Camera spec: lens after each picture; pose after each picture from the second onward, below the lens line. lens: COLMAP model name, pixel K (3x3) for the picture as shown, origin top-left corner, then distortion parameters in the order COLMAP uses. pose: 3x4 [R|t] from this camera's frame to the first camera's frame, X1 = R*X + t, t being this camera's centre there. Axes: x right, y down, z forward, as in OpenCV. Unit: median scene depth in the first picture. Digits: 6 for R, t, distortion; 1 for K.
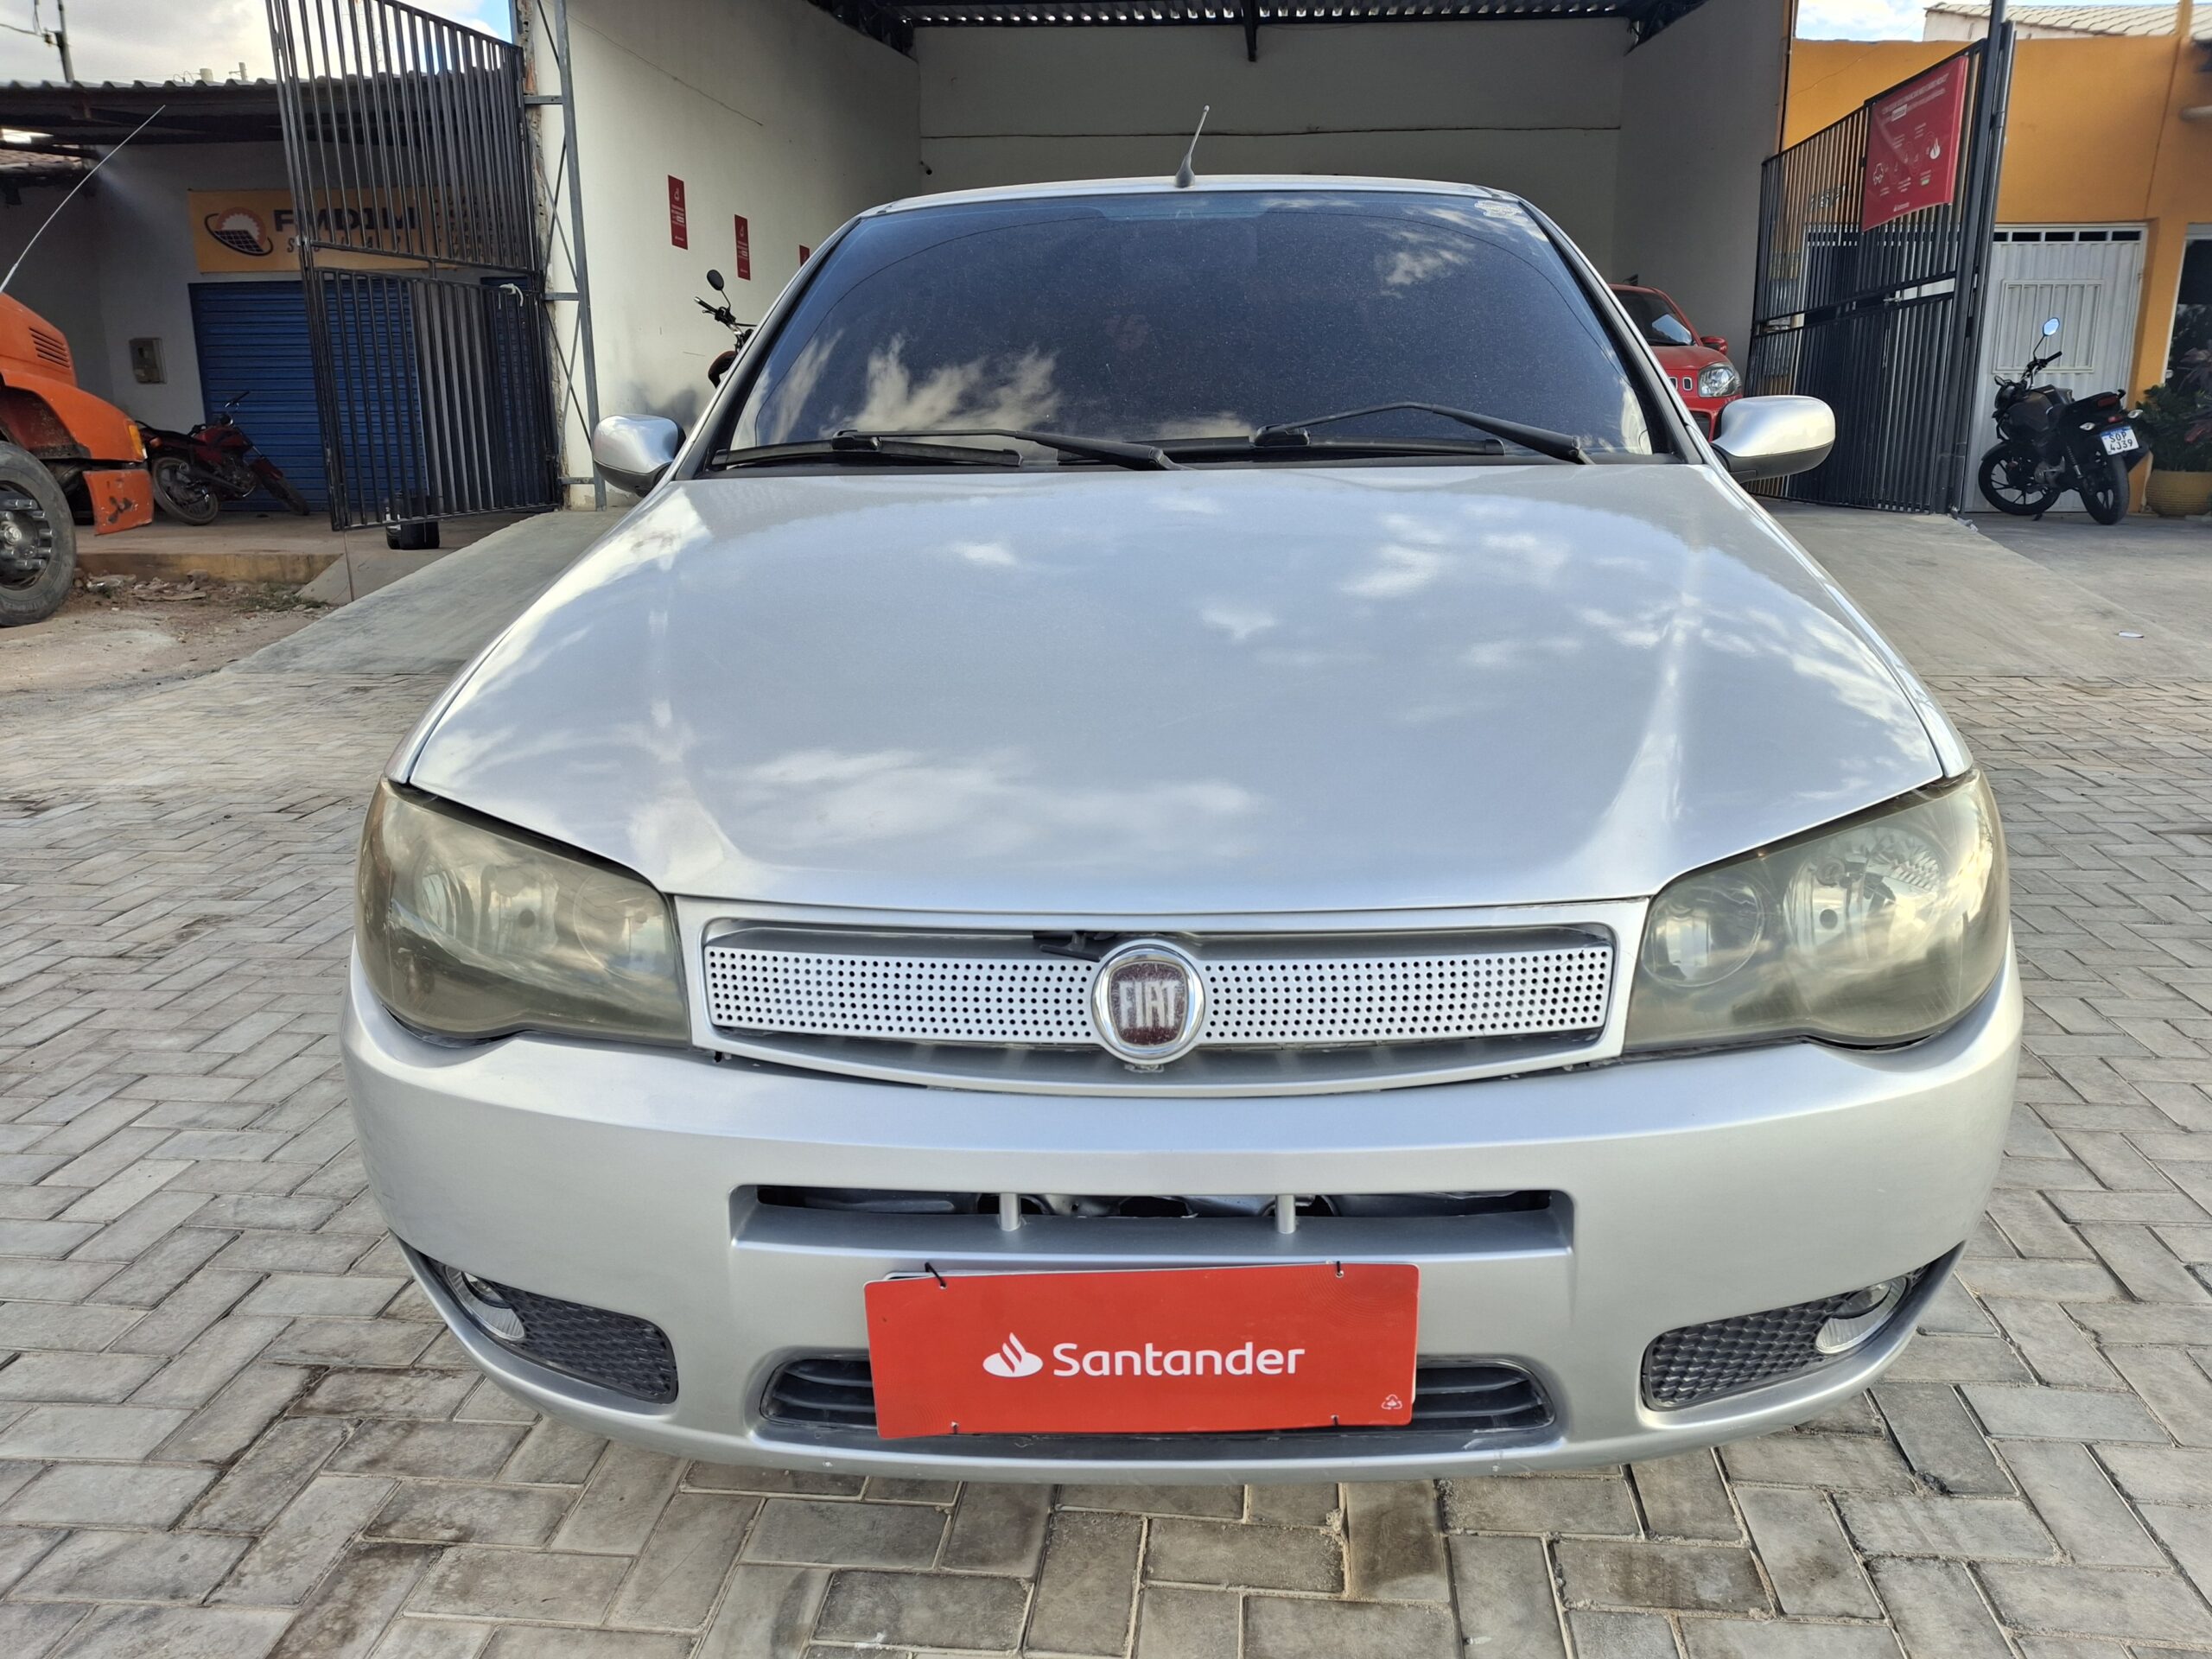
lens RADIAL K [[1650.6, 0, 1133.4], [0, 1650.6, 830.6], [0, 0, 1]] dist [0.000158, 0.007585]
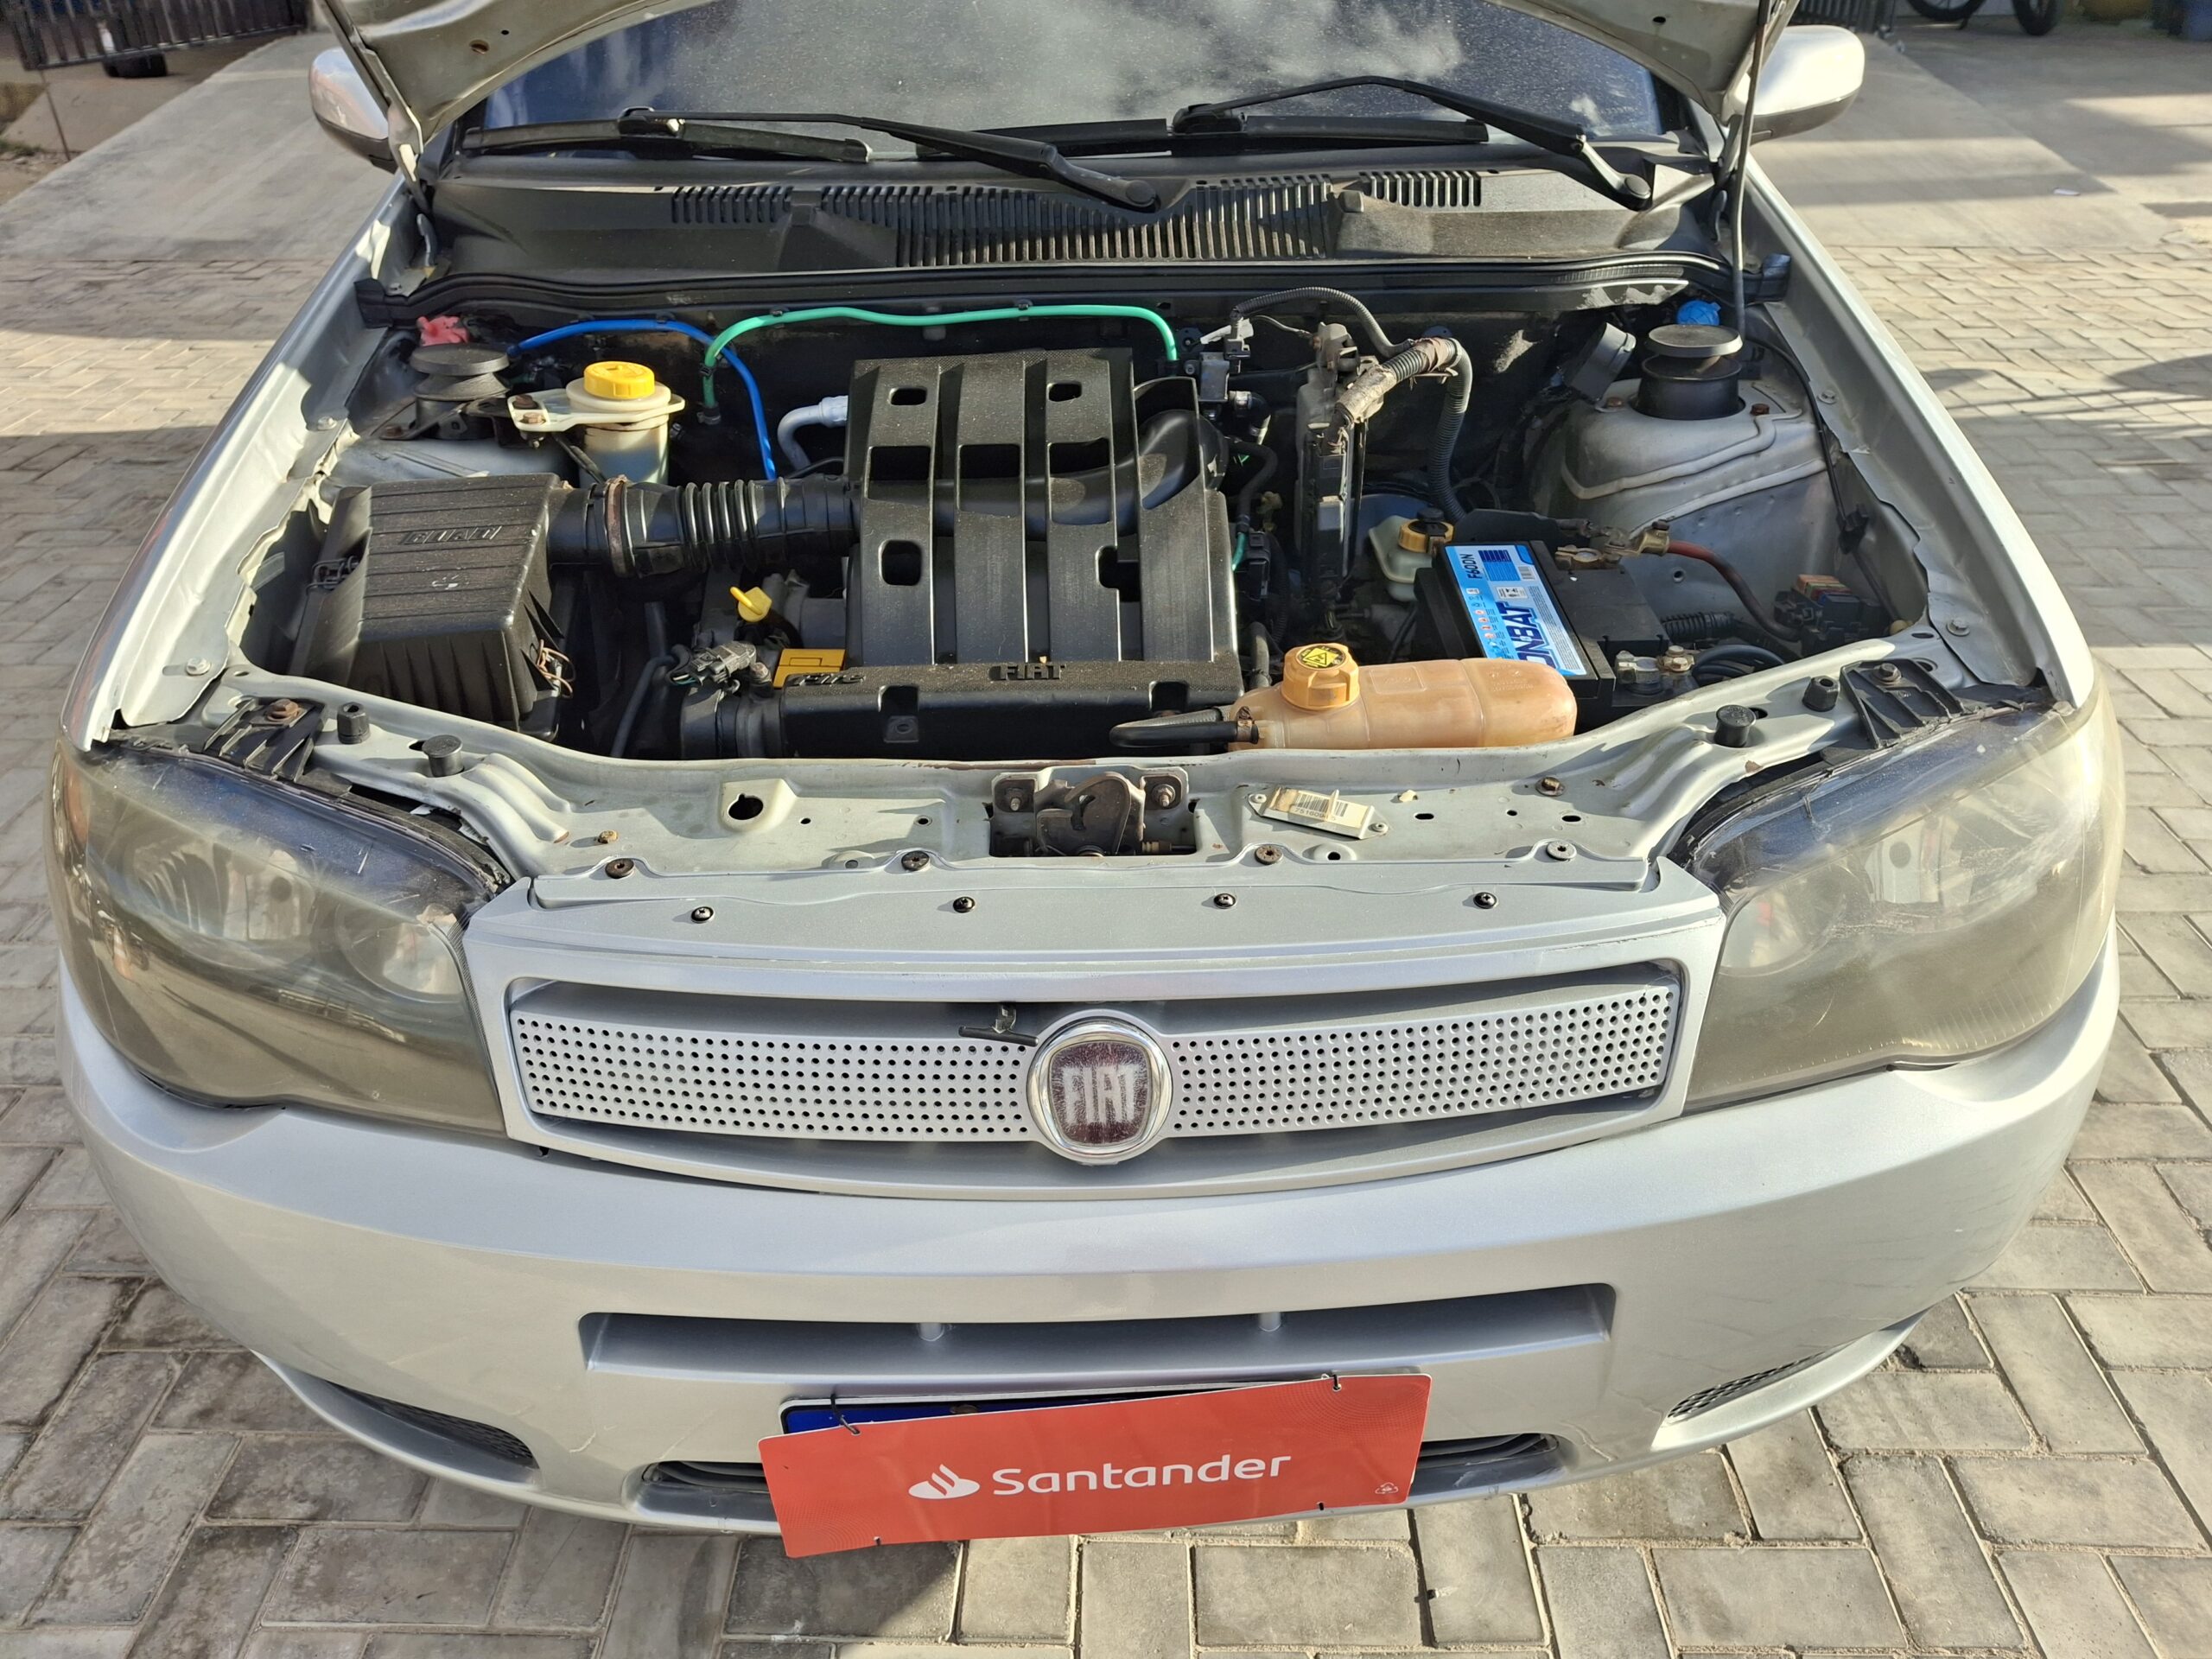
lens RADIAL K [[1659.4, 0, 1104.8], [0, 1659.4, 845.7], [0, 0, 1]] dist [-0.001081, -0.004563]
pose [[0.997352, -0.034938, 0.063781, -0.025952], [0.015545, 0.959185, 0.282353, -0.170232], [-0.071043, -0.280614, 0.957188, 0.215198]]
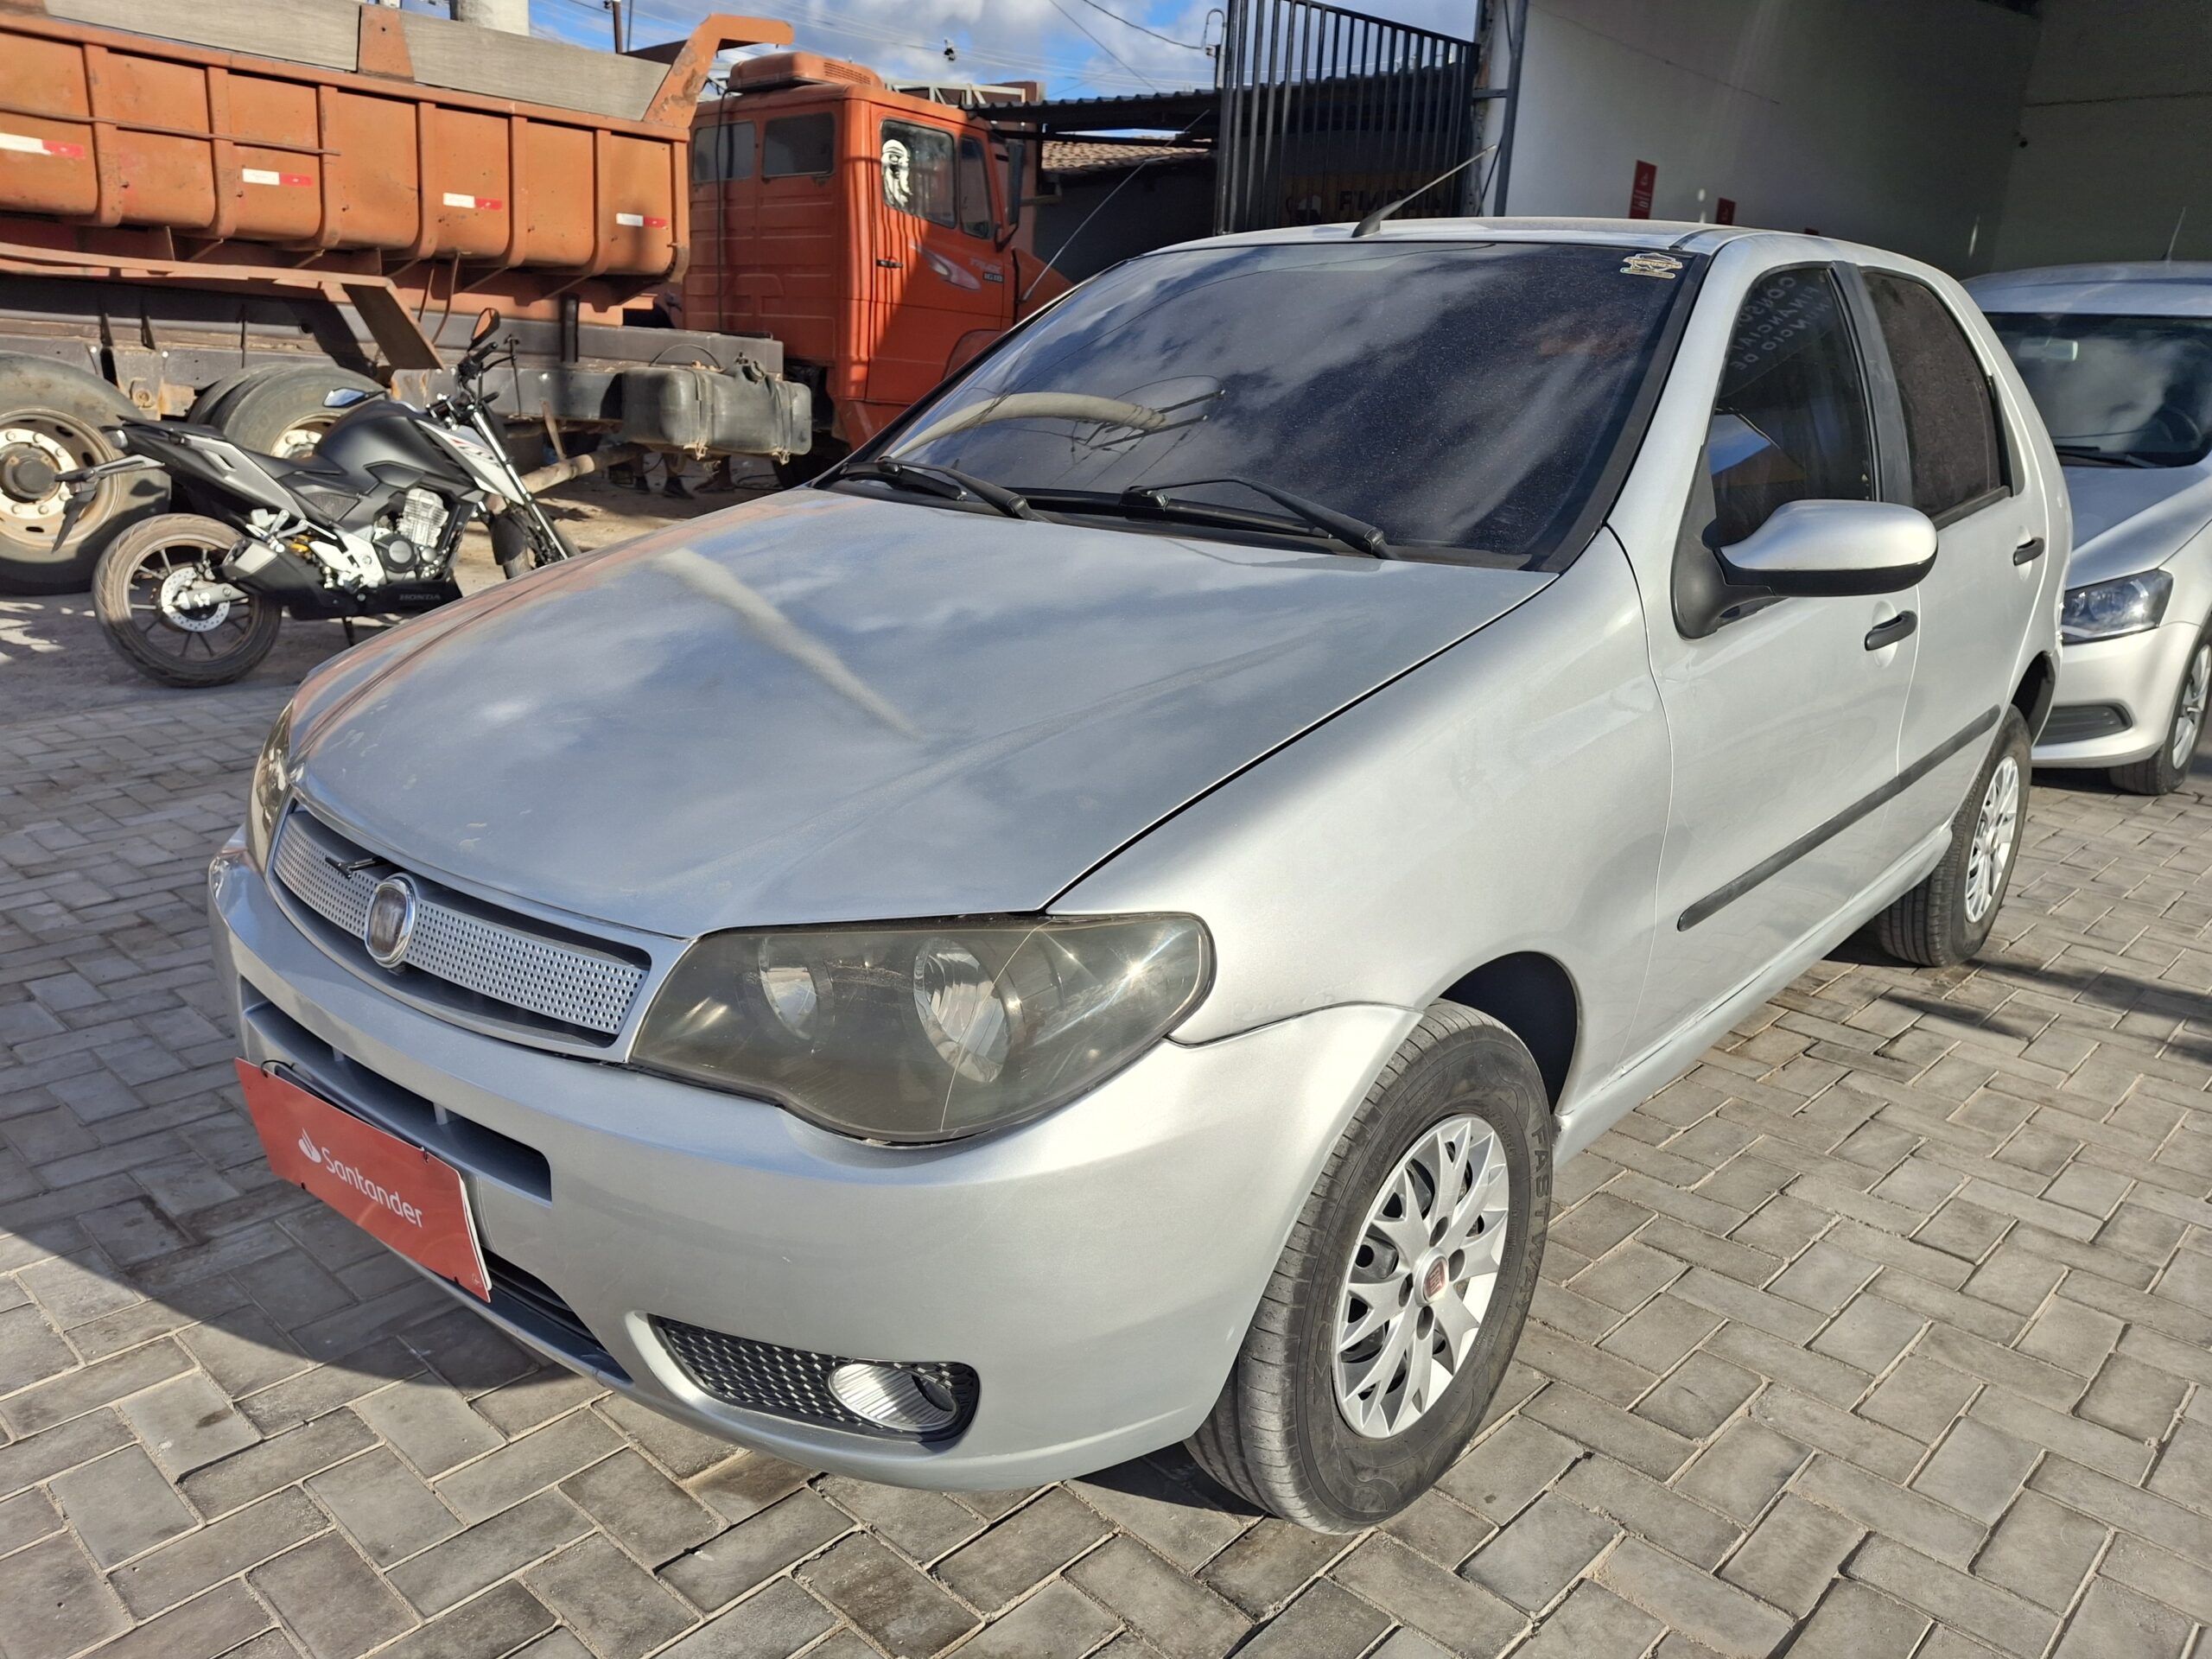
lens RADIAL K [[1668.6, 0, 1117.9], [0, 1668.6, 856.8], [0, 0, 1]] dist [-0.008621, -0.008623]
pose [[0.793482, 0.218788, -0.567907, 0.916478], [-0.202870, 0.974863, 0.092118, -0.139789], [0.573786, 0.042117, 0.817922, 0.179668]]
